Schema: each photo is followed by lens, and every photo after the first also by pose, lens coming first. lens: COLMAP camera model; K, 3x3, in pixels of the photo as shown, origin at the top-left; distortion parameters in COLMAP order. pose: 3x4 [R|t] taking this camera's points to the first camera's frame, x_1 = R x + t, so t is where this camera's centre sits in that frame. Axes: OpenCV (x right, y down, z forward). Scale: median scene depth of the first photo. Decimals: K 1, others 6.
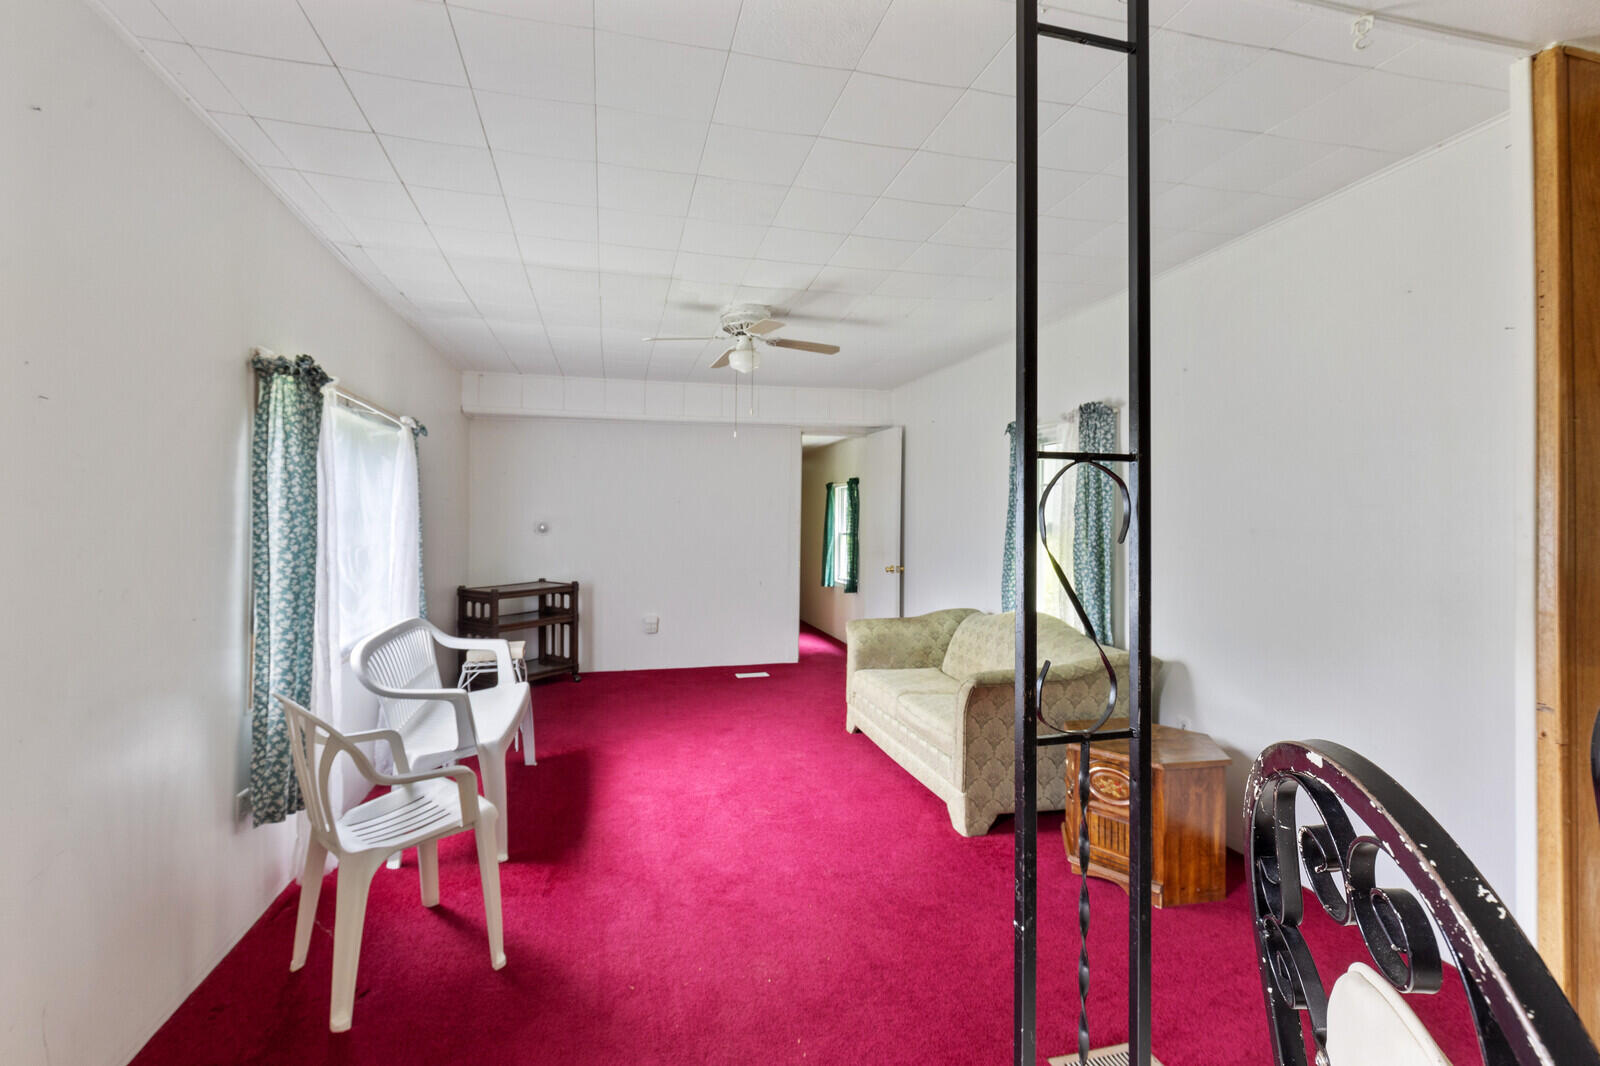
lens RADIAL K [[719.4, 0, 771.9], [0, 719.4, 498.8], [0, 0, 1]] dist [-0.000426, -0.000224]
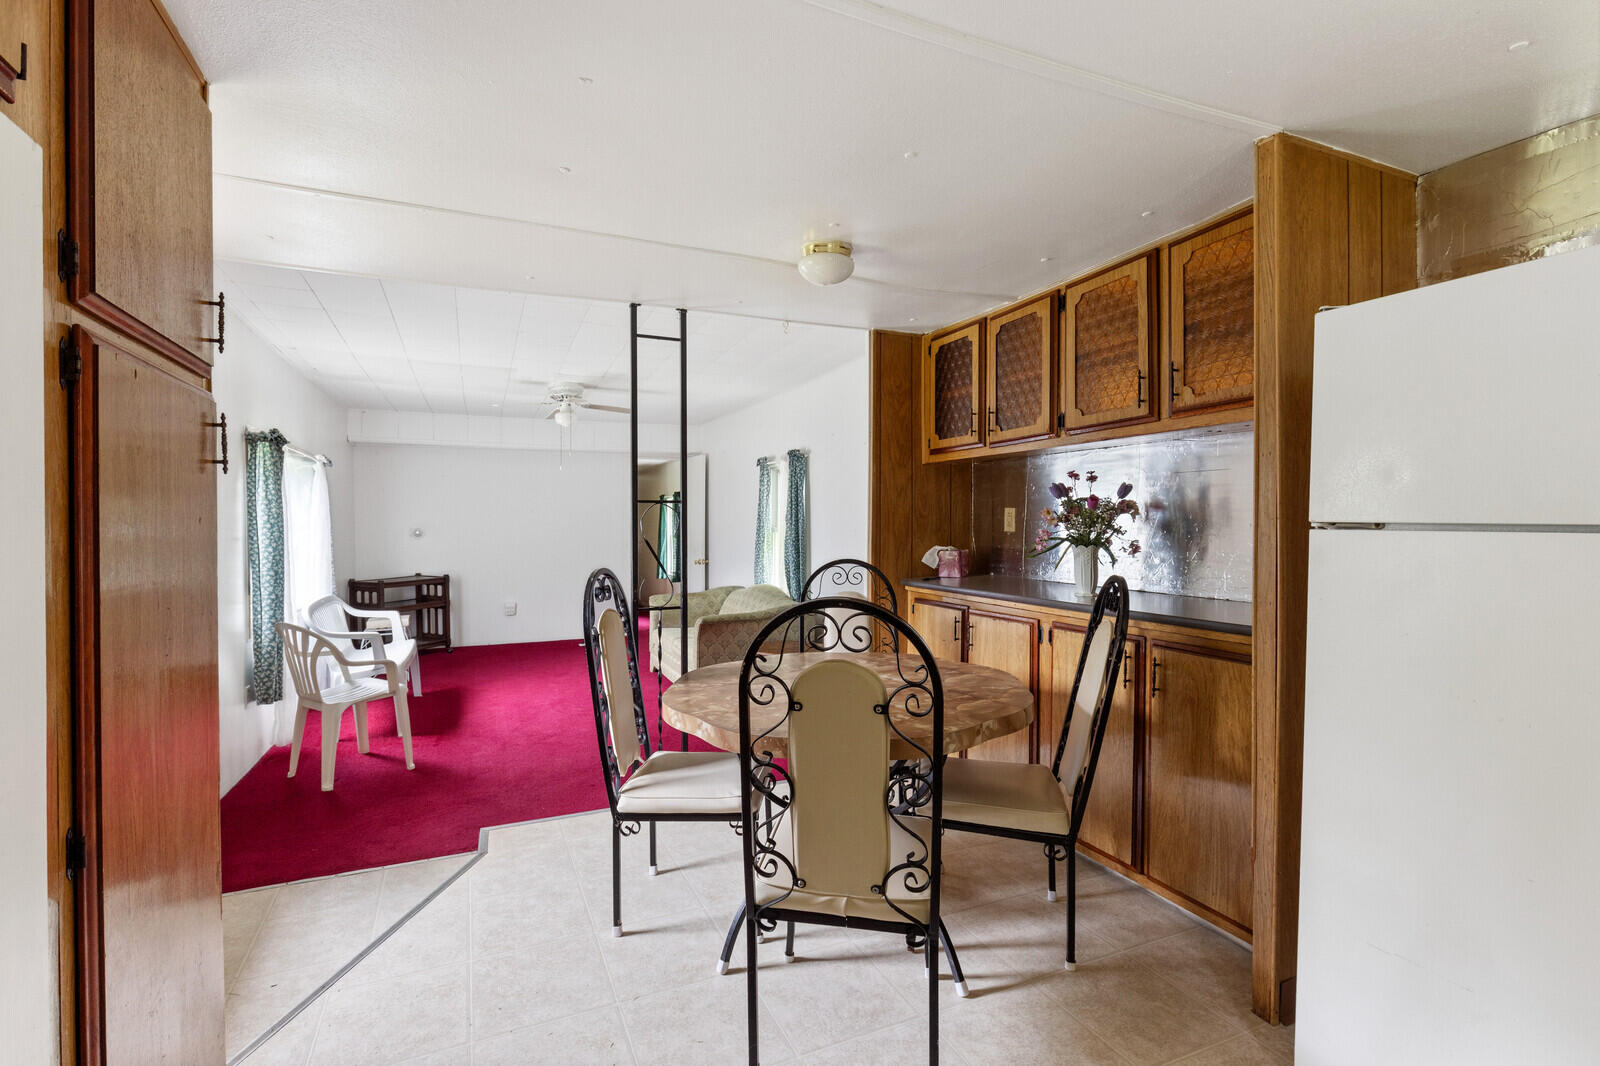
lens RADIAL K [[719.4, 0, 775.1], [0, 719.4, 534.2], [0, 0, 1]] dist [-0.000426, -0.000224]
pose [[0.985741, -0.008583, 0.168049, 0.147336], [0.001240, 0.999042, 0.043752, -0.019738], [-0.168263, -0.042920, 0.984807, -0.592191]]
